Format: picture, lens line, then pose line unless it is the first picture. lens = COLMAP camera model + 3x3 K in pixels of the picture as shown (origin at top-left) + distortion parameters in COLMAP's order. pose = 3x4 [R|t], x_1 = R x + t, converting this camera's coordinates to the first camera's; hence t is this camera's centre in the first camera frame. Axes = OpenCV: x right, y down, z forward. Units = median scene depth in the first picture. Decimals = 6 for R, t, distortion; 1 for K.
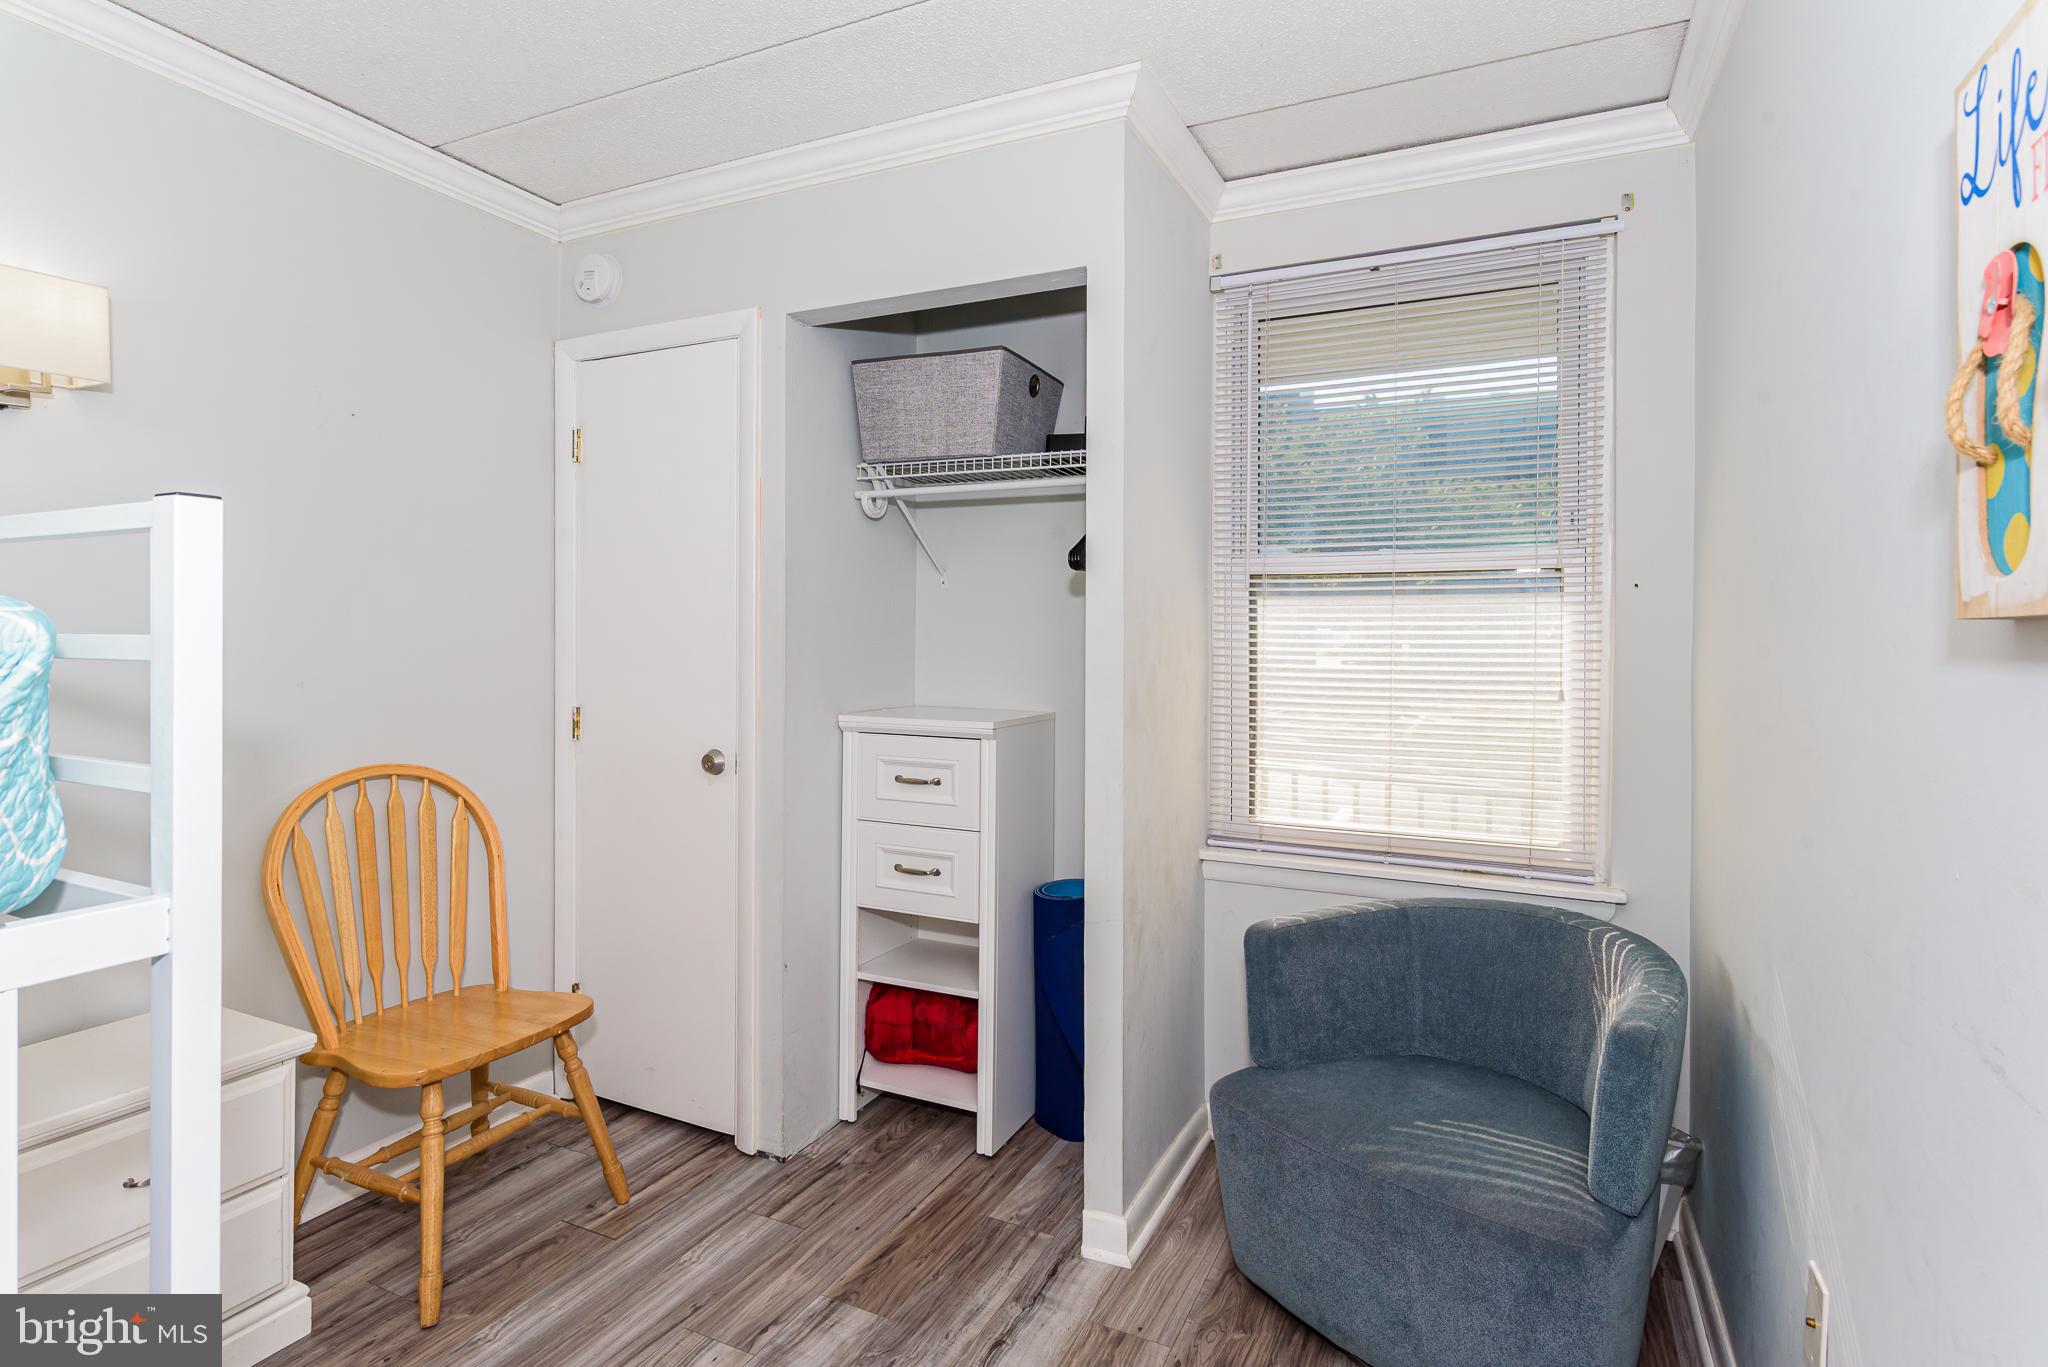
lens RADIAL K [[1037.4, 0, 1002.2], [0, 1037.4, 652.8], [0, 0, 1]] dist [0.007202, -0.001332]
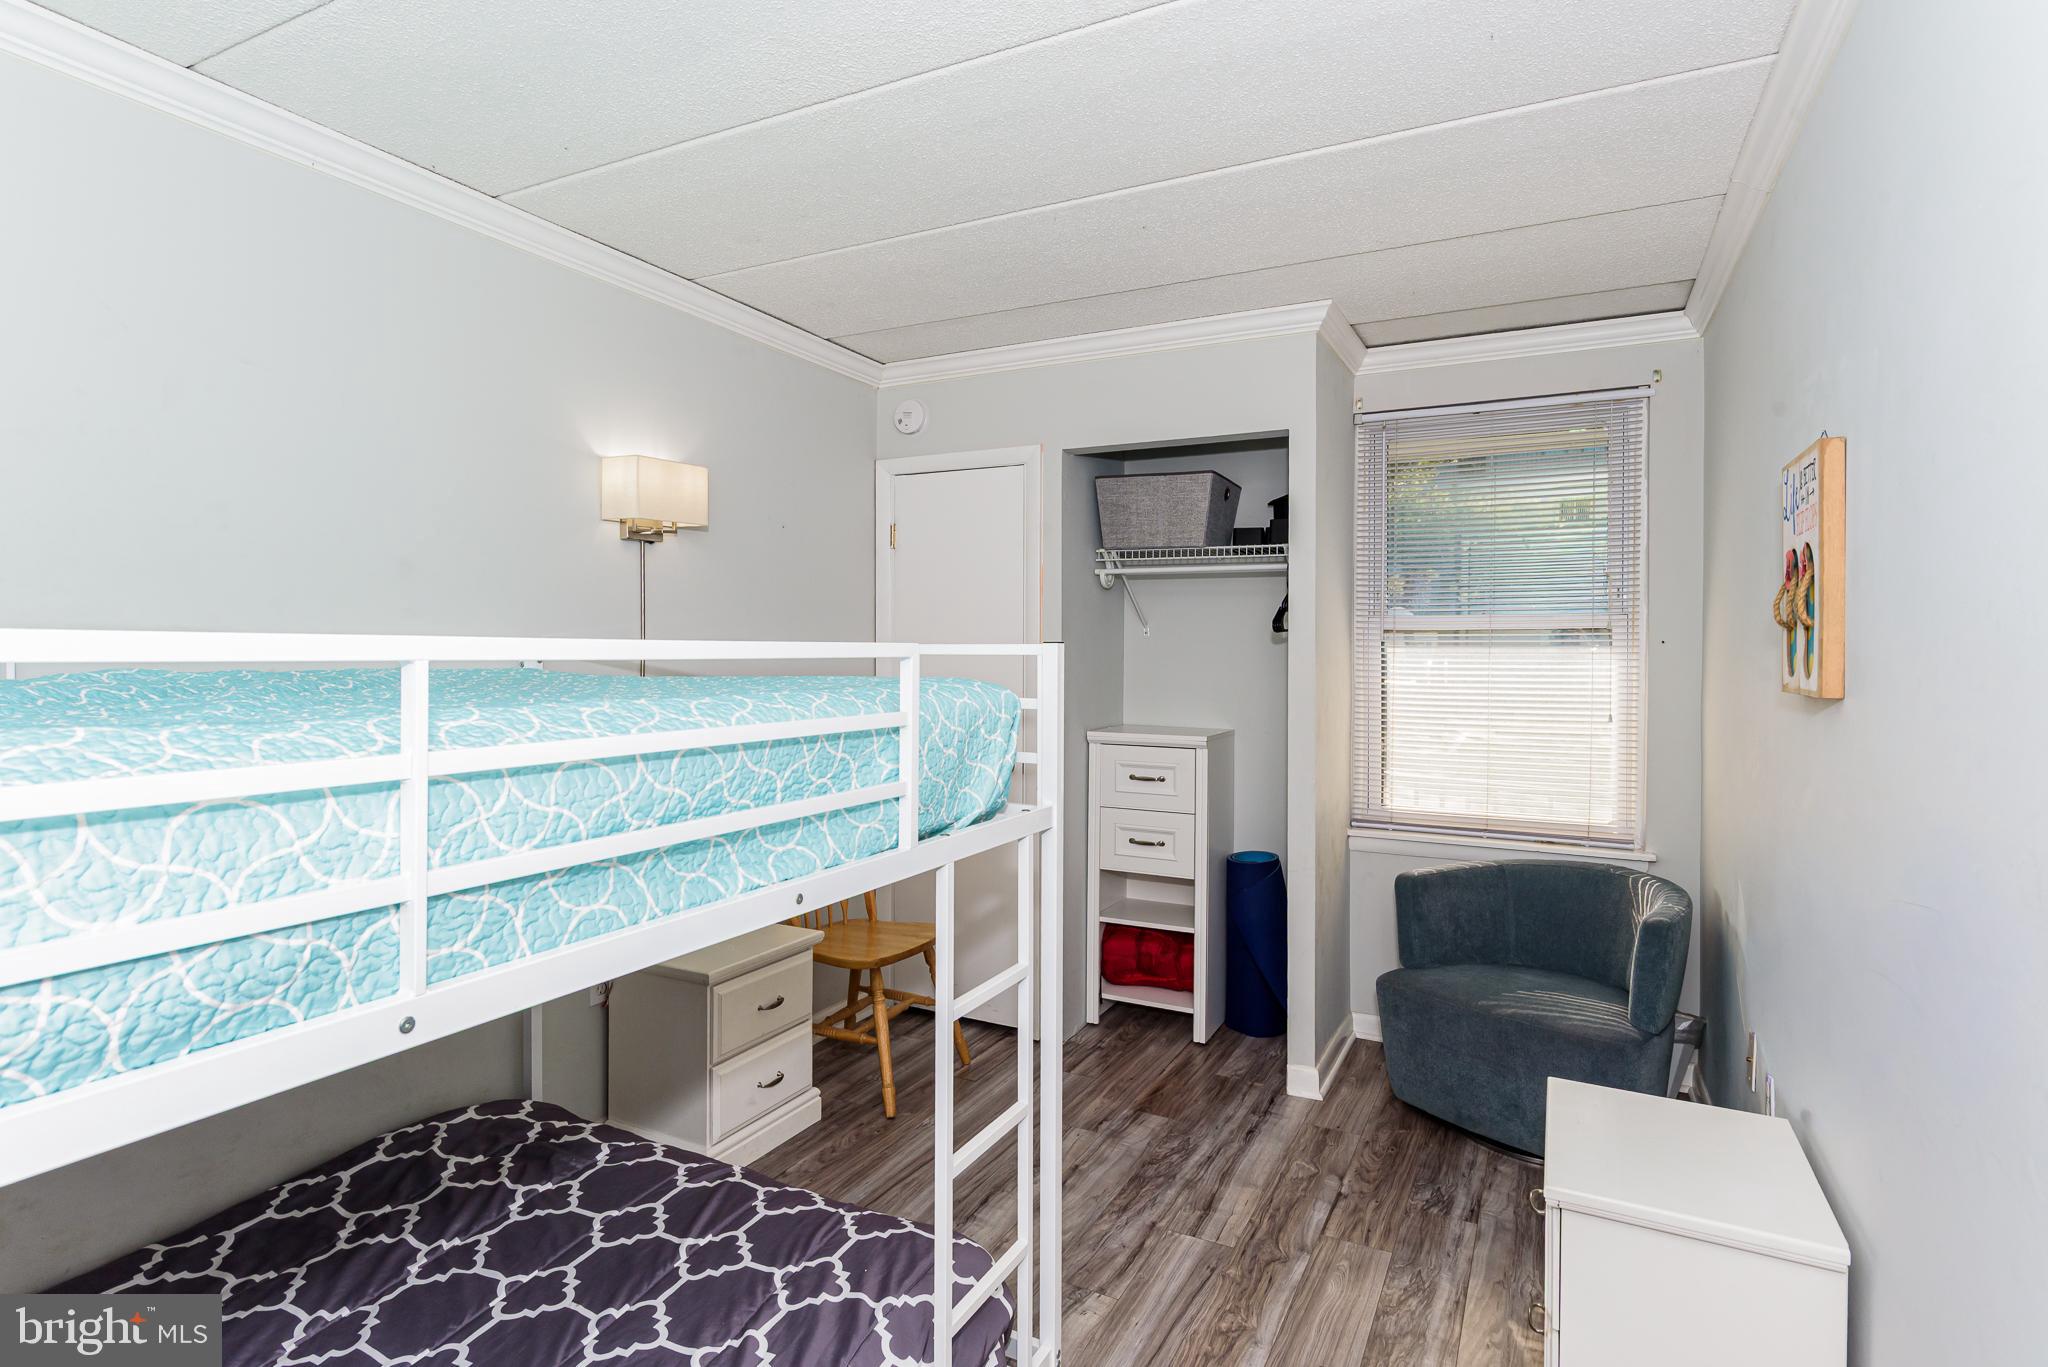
lens RADIAL K [[1037.4, 0, 1030.2], [0, 1037.4, 672.0], [0, 0, 1]] dist [0.007202, -0.001332]
pose [[0.999946, -0.000318, -0.010379, -0.259866], [0.000337, 0.999998, 0.001780, -0.026690], [0.010379, -0.001783, 0.999945, -0.463397]]
